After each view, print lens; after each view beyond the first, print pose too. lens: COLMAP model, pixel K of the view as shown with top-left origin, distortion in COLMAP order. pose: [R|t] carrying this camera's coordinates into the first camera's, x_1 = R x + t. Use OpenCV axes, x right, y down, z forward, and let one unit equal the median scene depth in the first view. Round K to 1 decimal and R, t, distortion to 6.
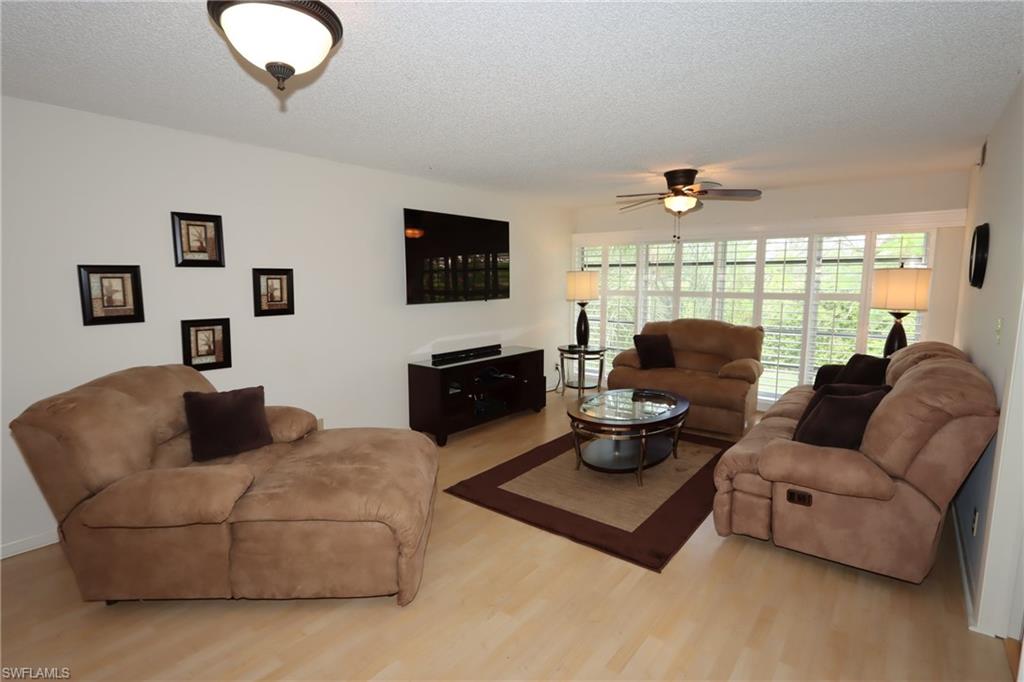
lens RADIAL K [[479.6, 0, 512.0], [0, 479.6, 341.0], [0, 0, 1]] dist [-0.001956, -0.000558]
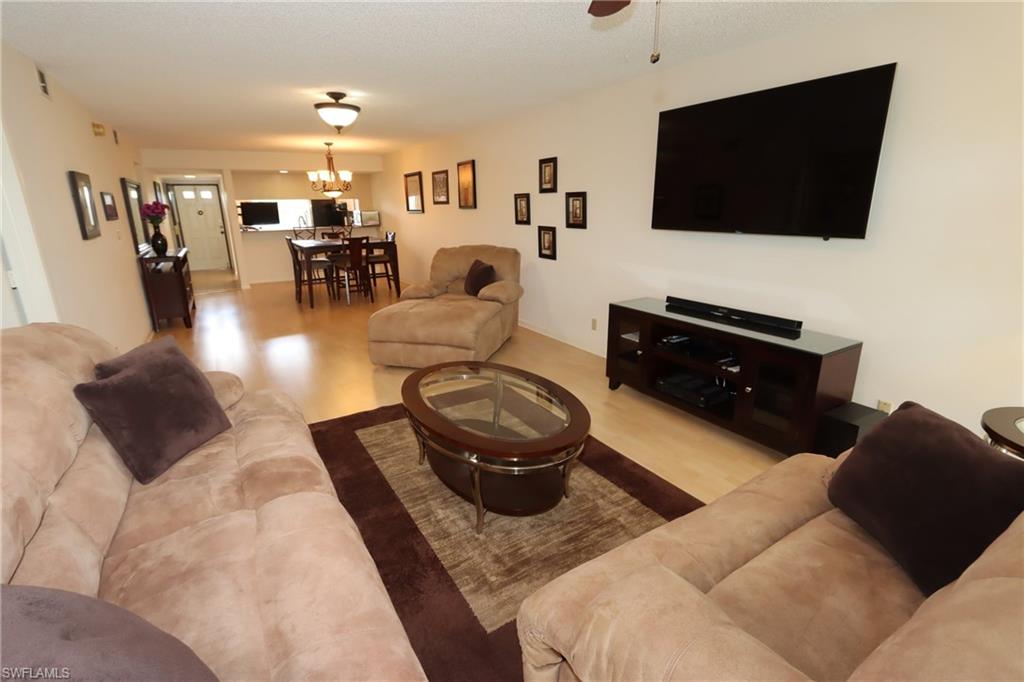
lens RADIAL K [[479.6, 0, 512.0], [0, 479.6, 341.0], [0, 0, 1]] dist [-0.001956, -0.000558]
pose [[-0.328188, 0.262787, -0.907323, 0.893899], [-0.115307, 0.942197, 0.314595, -0.163325], [0.937548, 0.207867, -0.278916, 1.317619]]
